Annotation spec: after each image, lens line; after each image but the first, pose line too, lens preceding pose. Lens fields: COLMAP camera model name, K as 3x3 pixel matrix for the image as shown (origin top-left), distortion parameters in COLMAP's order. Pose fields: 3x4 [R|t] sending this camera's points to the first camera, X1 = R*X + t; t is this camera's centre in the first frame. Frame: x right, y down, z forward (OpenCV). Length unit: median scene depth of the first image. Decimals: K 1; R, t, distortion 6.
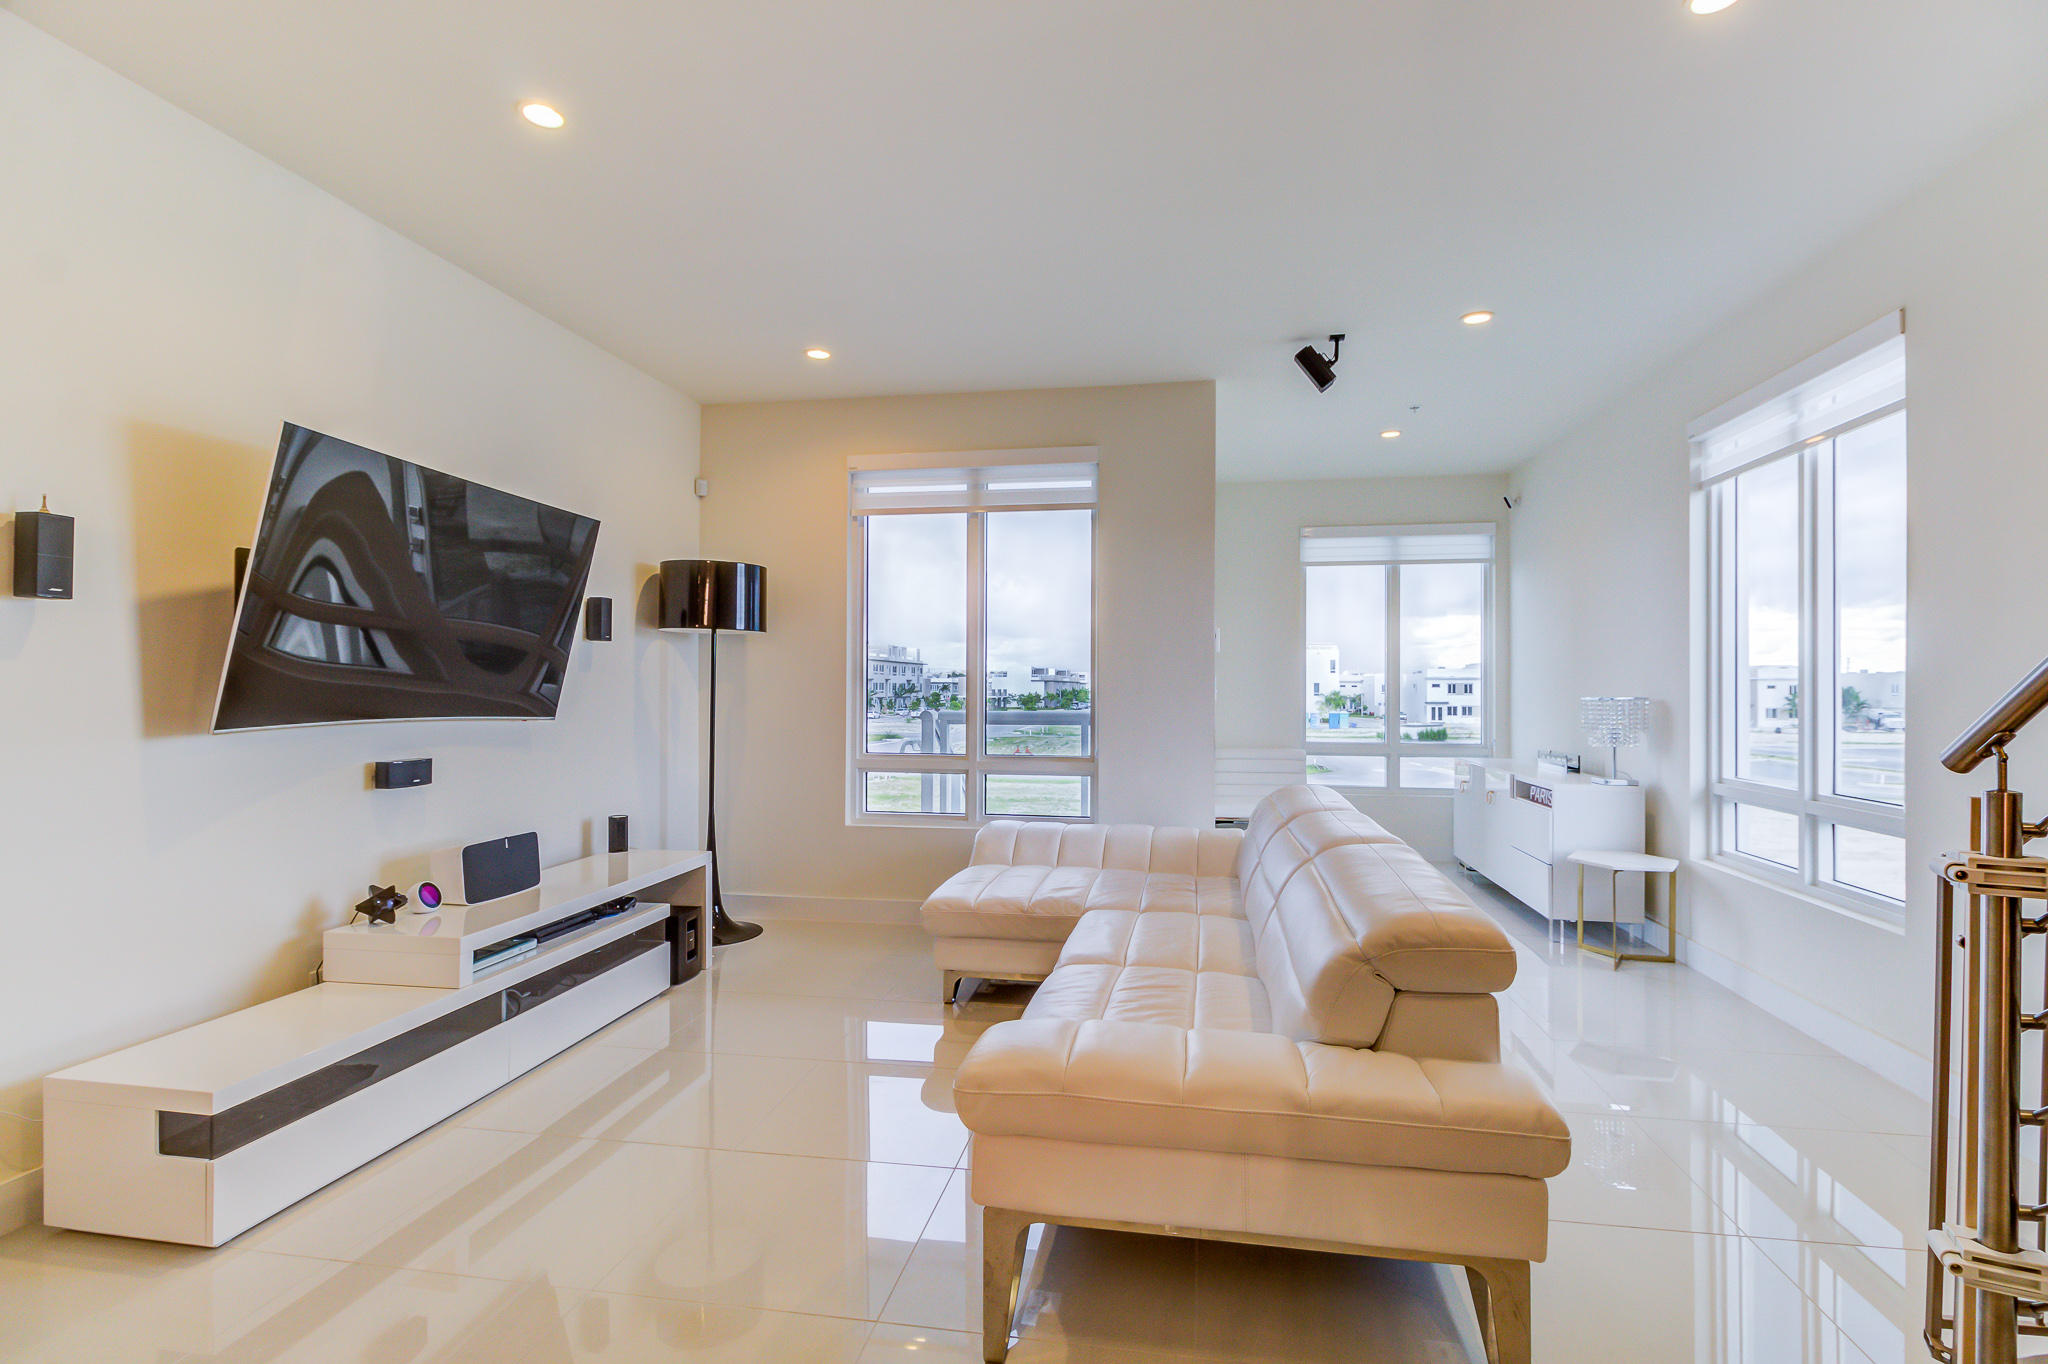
lens RADIAL K [[979.7, 0, 1031.6], [0, 979.7, 680.3], [0, 0, 1]] dist [0.005028, 0.000585]
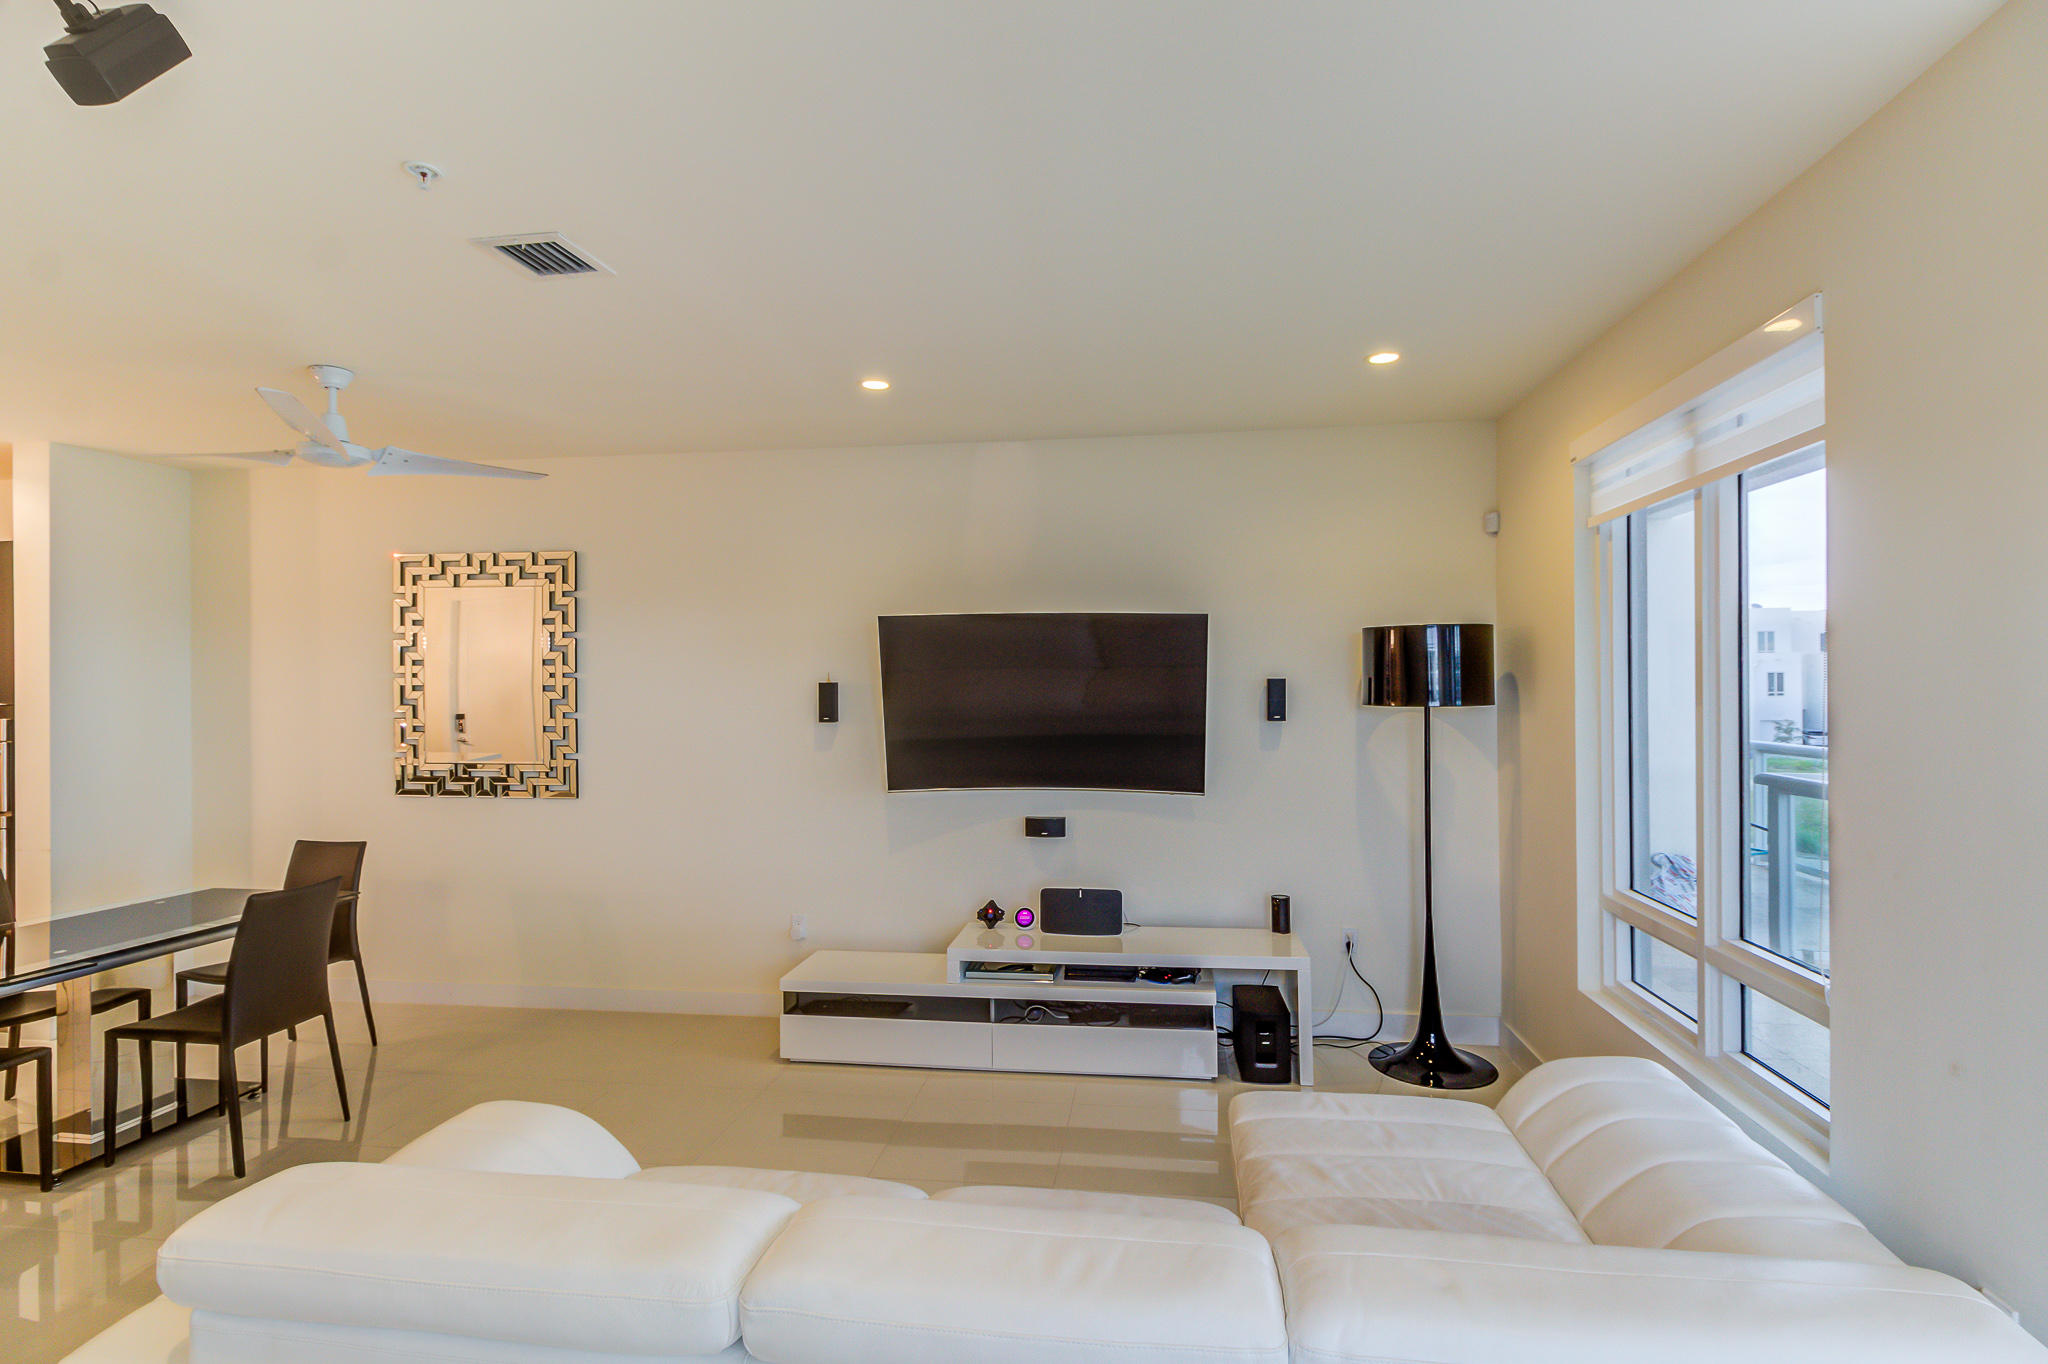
lens RADIAL K [[979.7, 0, 1037.8], [0, 979.7, 683.8], [0, 0, 1]] dist [0.005028, 0.000585]
pose [[0.021470, -0.005171, -0.999756, 0.665090], [0.015983, 0.999861, -0.004828, -0.090616], [0.999642, -0.015875, 0.021550, 0.847364]]
